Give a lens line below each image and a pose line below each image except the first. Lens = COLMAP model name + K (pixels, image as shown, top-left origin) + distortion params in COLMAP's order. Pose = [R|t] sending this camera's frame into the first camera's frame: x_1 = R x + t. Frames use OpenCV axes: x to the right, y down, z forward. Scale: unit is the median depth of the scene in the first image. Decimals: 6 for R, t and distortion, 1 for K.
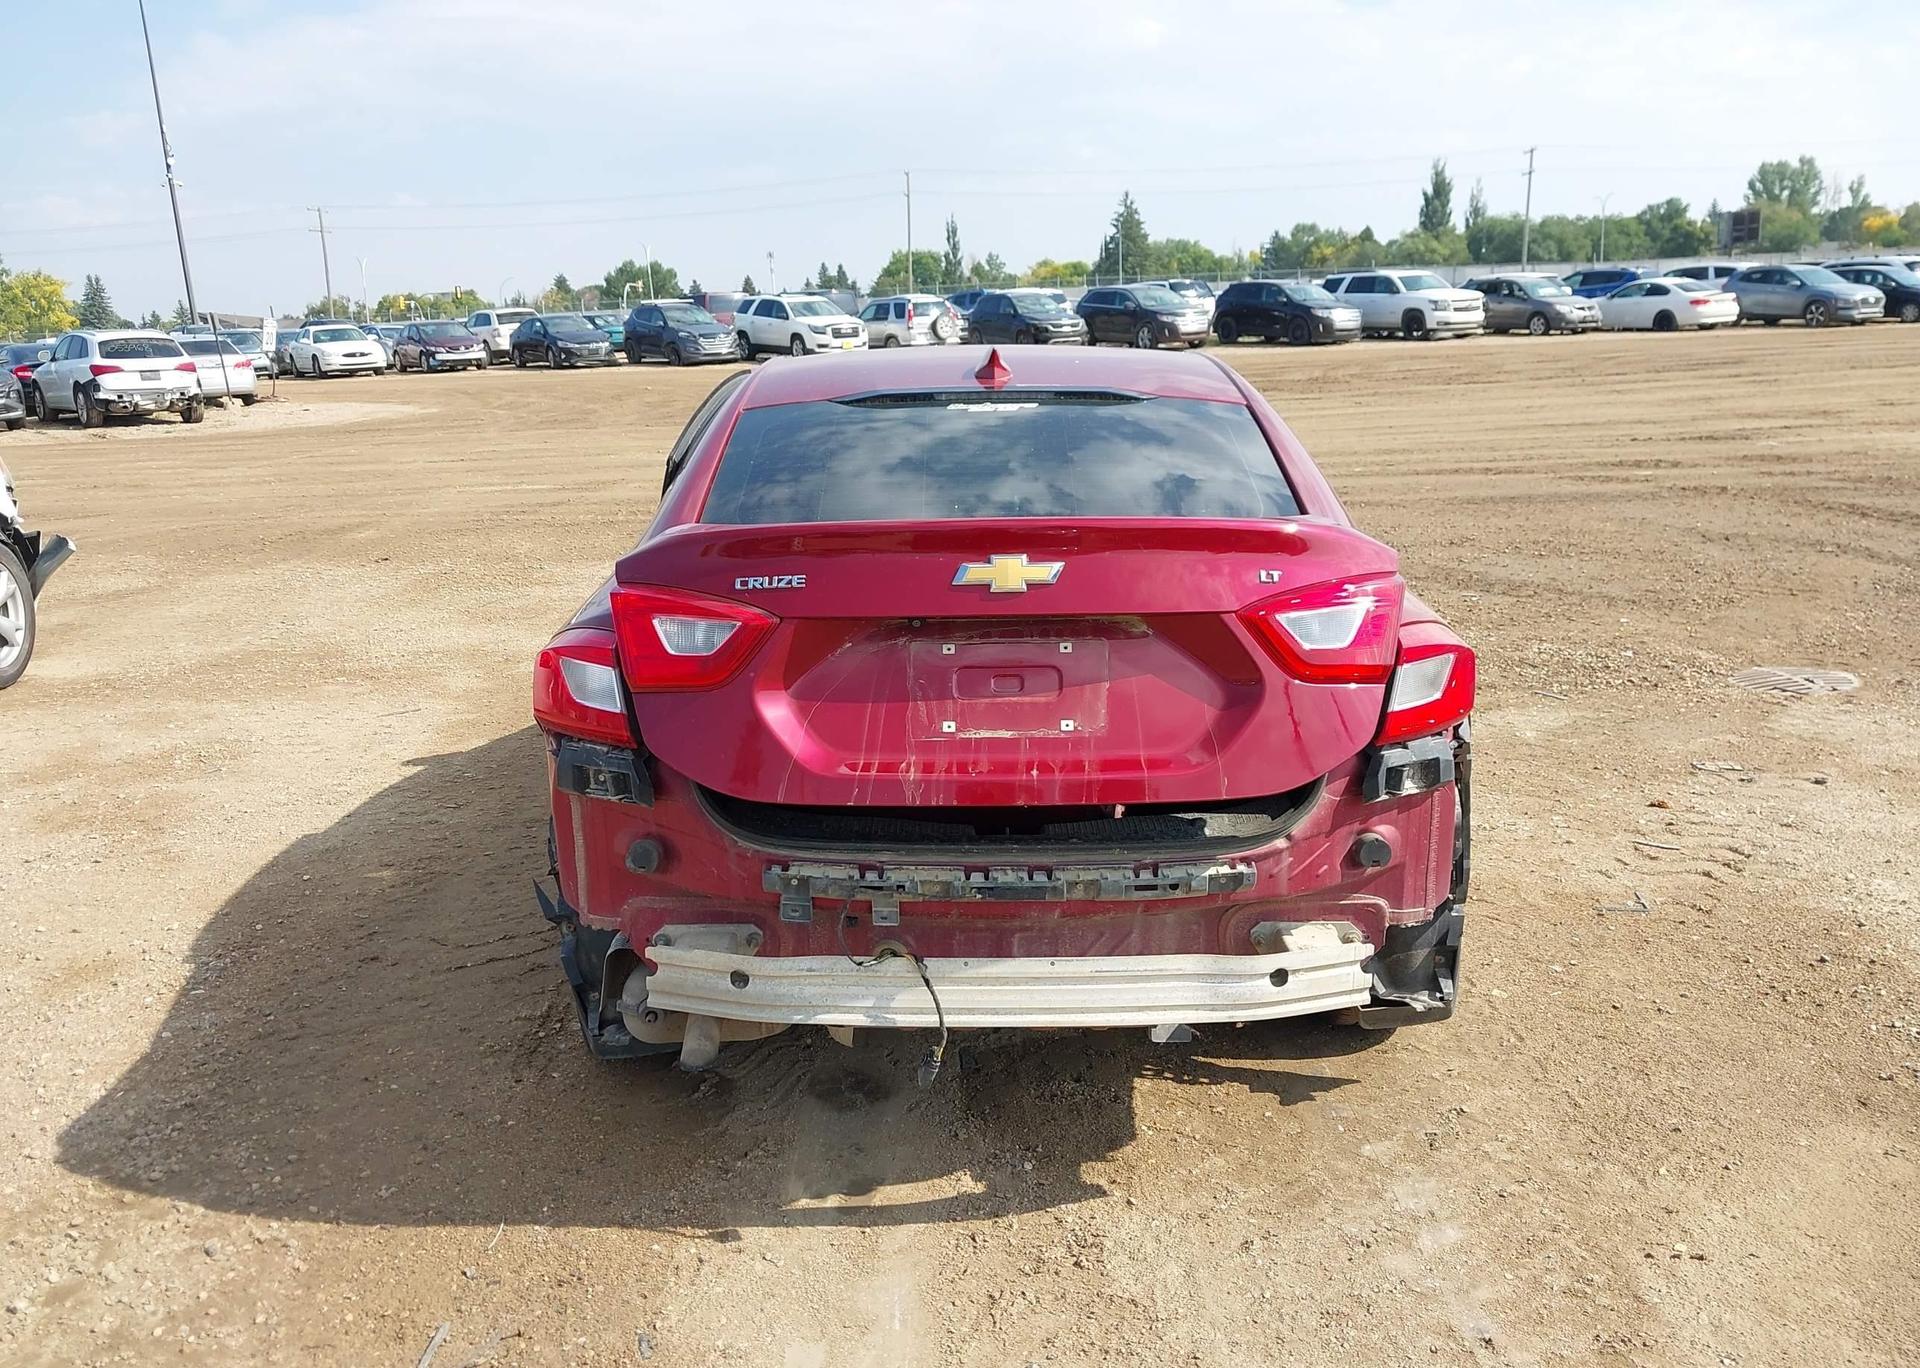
lens RADIAL K [[1529.4, 0, 960.0], [0, 1529.4, 684.0], [0, 0, 1]] dist [0.004365, -0.007093]
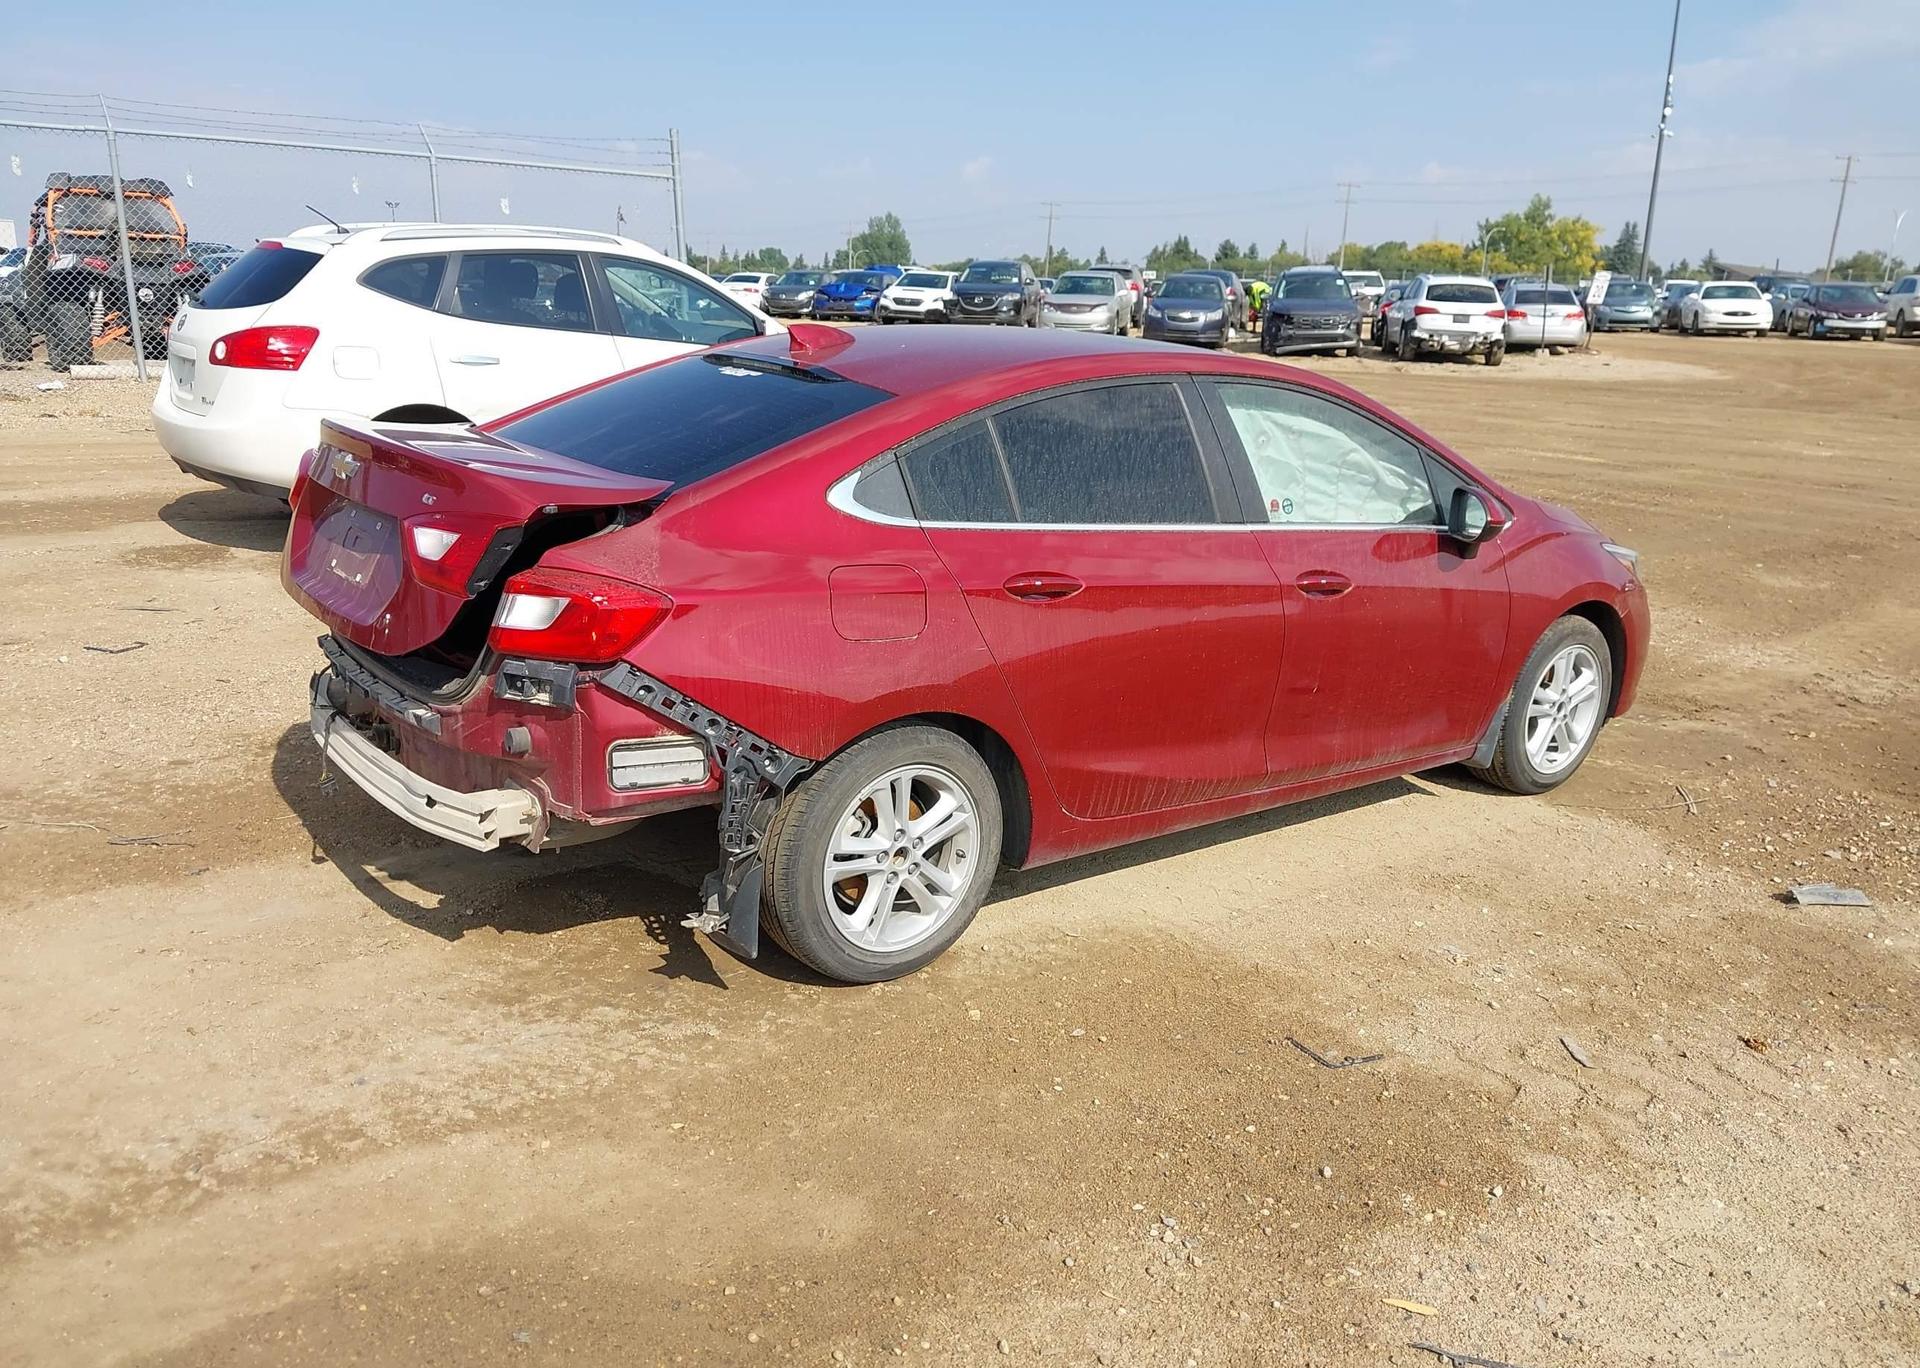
lens RADIAL K [[1529.4, 0, 960.0], [0, 1529.4, 684.0], [0, 0, 1]] dist [0.004365, -0.007093]
pose [[0.610563, 0.251672, -0.750916, 0.132808], [-0.228274, 0.963849, 0.137429, -0.017913], [0.758356, 0.087506, 0.645940, 0.043027]]
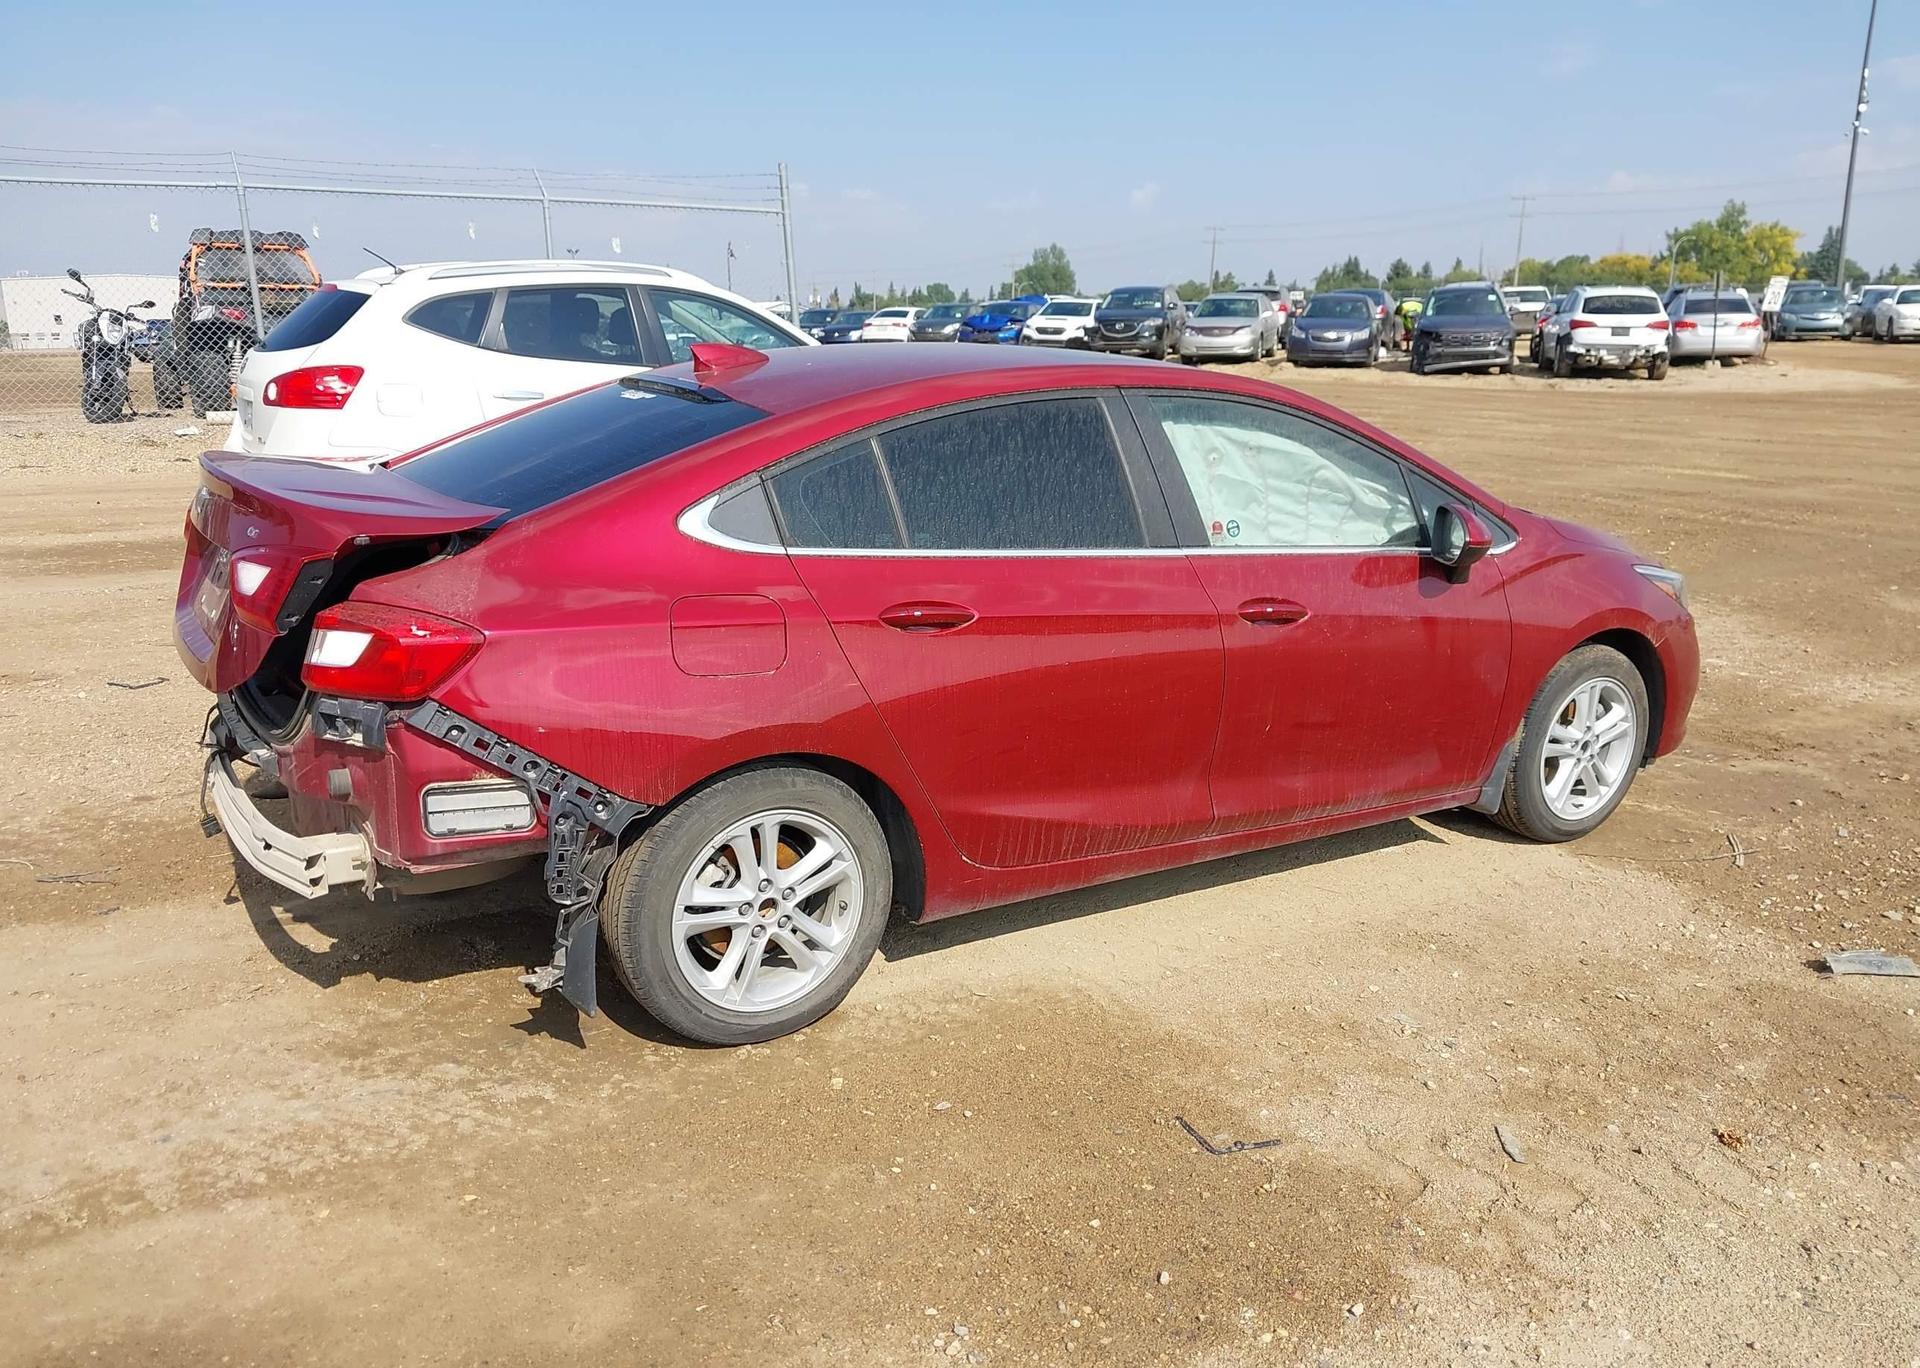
lens RADIAL K [[1537.1, 0, 952.3], [0, 1537.1, 683.6], [0, 0, 1]] dist [-0.002679, 0.004932]
pose [[0.522078, 0.235373, -0.819777, 0.139010], [-0.211642, 0.966856, 0.142817, -0.022430], [0.826222, 0.098938, 0.554589, 0.067245]]
